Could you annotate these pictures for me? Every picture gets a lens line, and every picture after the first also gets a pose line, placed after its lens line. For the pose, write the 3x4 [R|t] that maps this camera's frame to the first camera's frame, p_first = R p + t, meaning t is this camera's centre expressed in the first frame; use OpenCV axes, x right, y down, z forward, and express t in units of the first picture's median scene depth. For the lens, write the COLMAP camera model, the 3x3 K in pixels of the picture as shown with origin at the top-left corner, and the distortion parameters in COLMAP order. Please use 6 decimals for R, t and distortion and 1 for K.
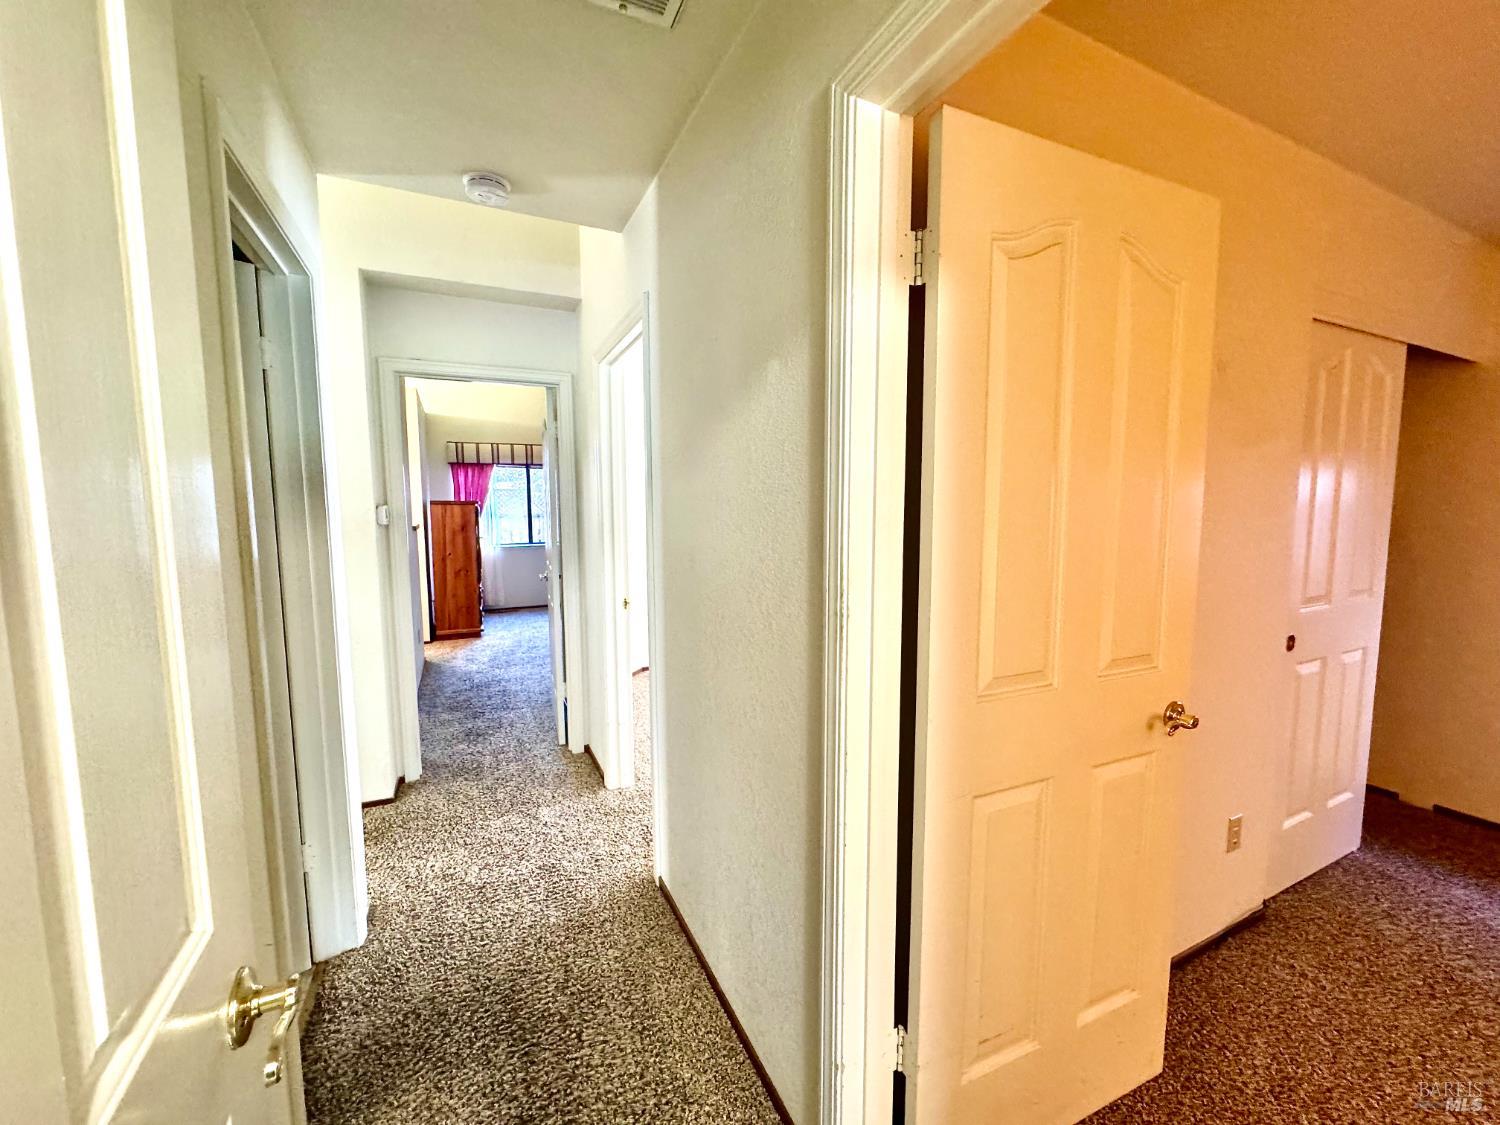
lens RADIAL K [[596.9, 0, 750.0], [0, 596.9, 562.5], [0, 0, 1]] dist [-0.002612, 0.000055]
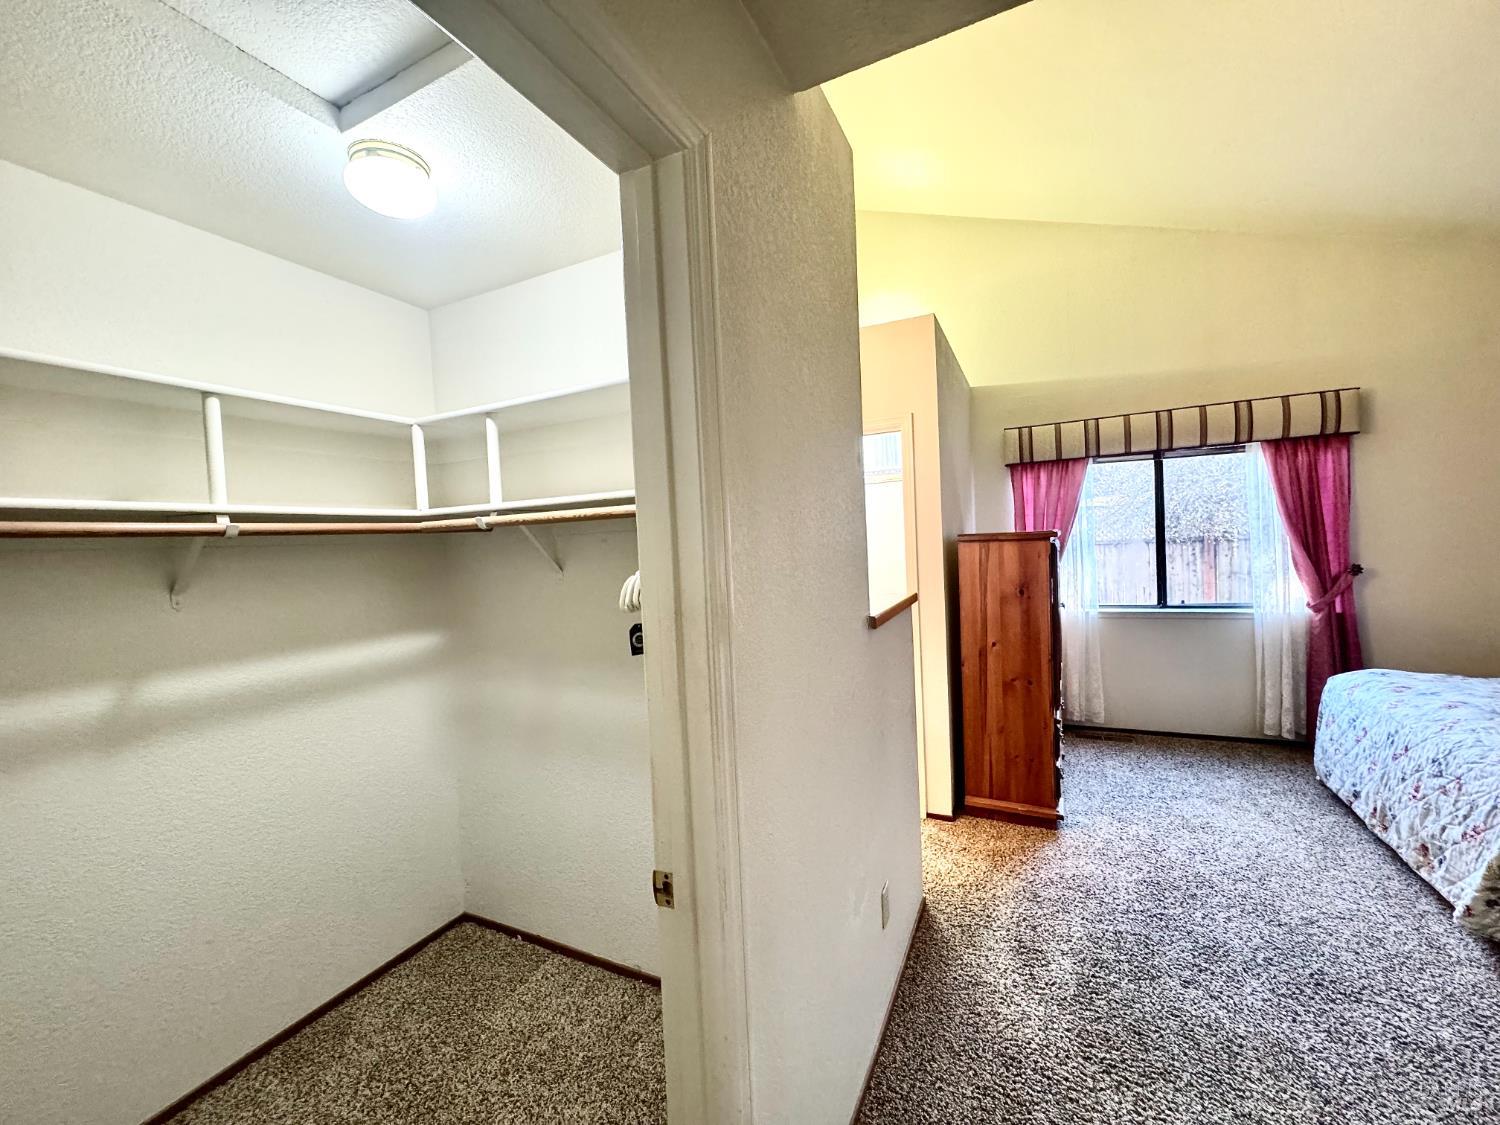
lens RADIAL K [[596.9, 0, 750.0], [0, 596.9, 562.5], [0, 0, 1]] dist [-0.002612, 0.000055]
pose [[0.618530, 0.003713, -0.785752, -0.203048], [-0.028982, 0.999416, -0.018091, -0.053981], [0.785226, 0.033963, 0.618277, 0.448093]]
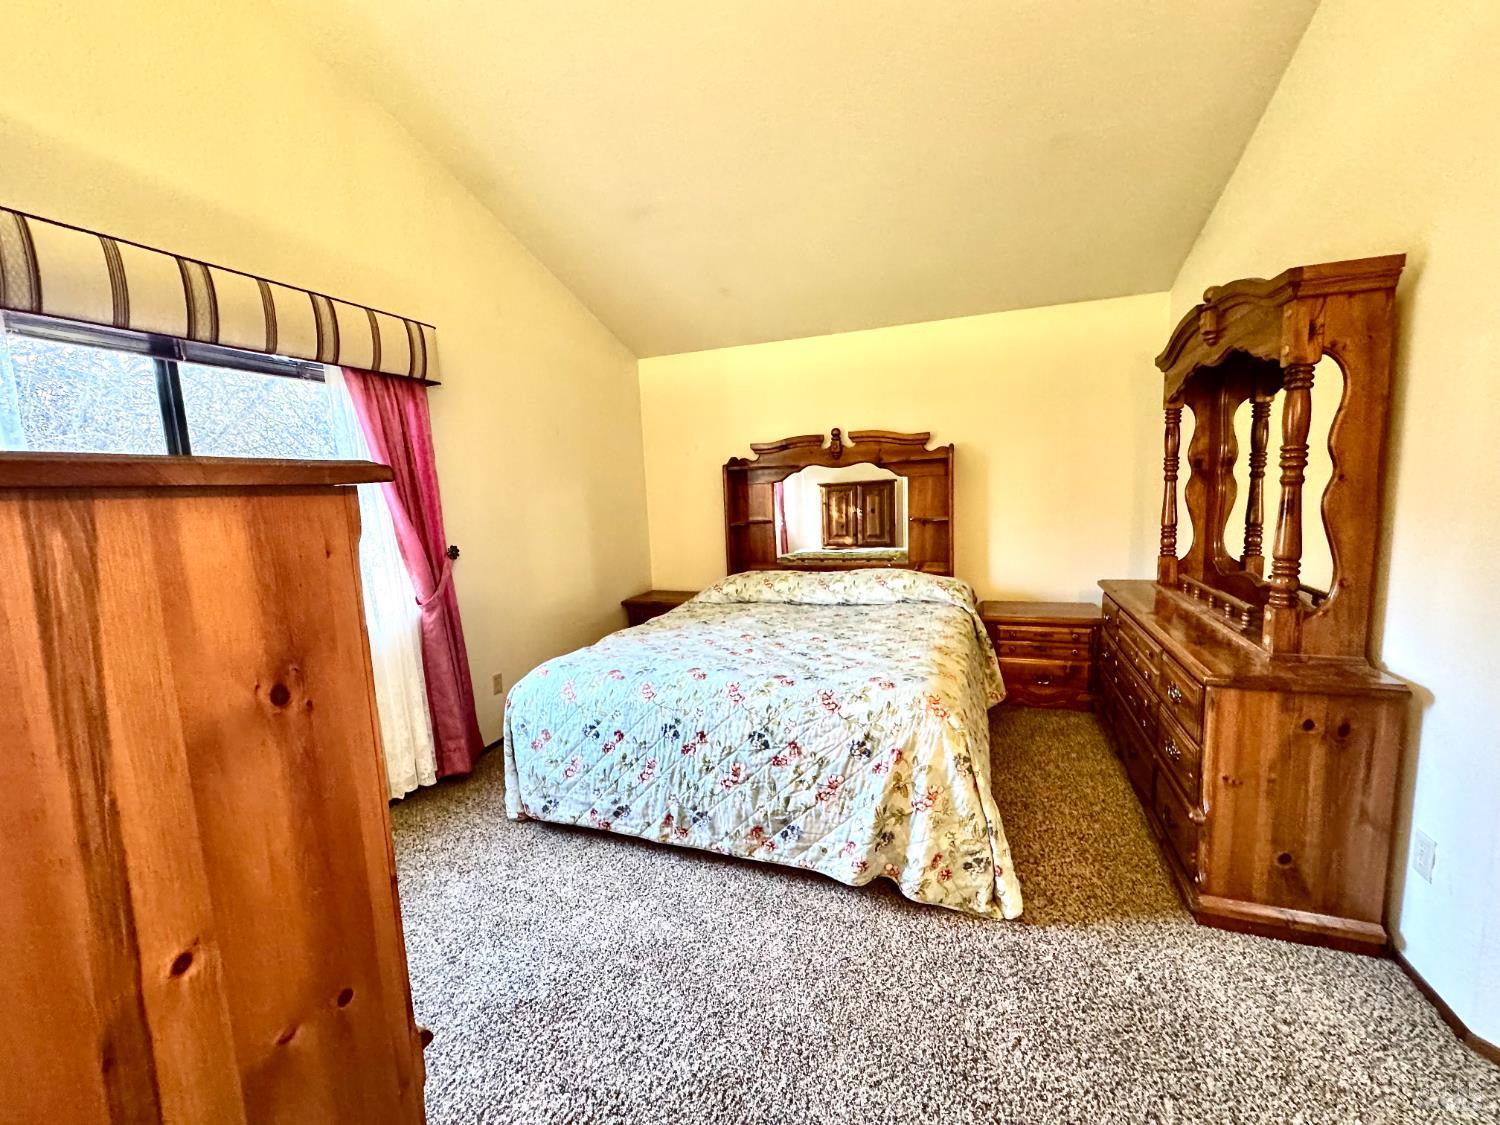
lens RADIAL K [[596.9, 0, 750.0], [0, 596.9, 562.5], [0, 0, 1]] dist [-0.002612, 0.000055]
pose [[0.719709, -0.115858, 0.684540, -0.409416], [0.106961, 0.992710, 0.055559, -0.066003], [-0.685987, 0.033233, 0.726855, 0.702800]]
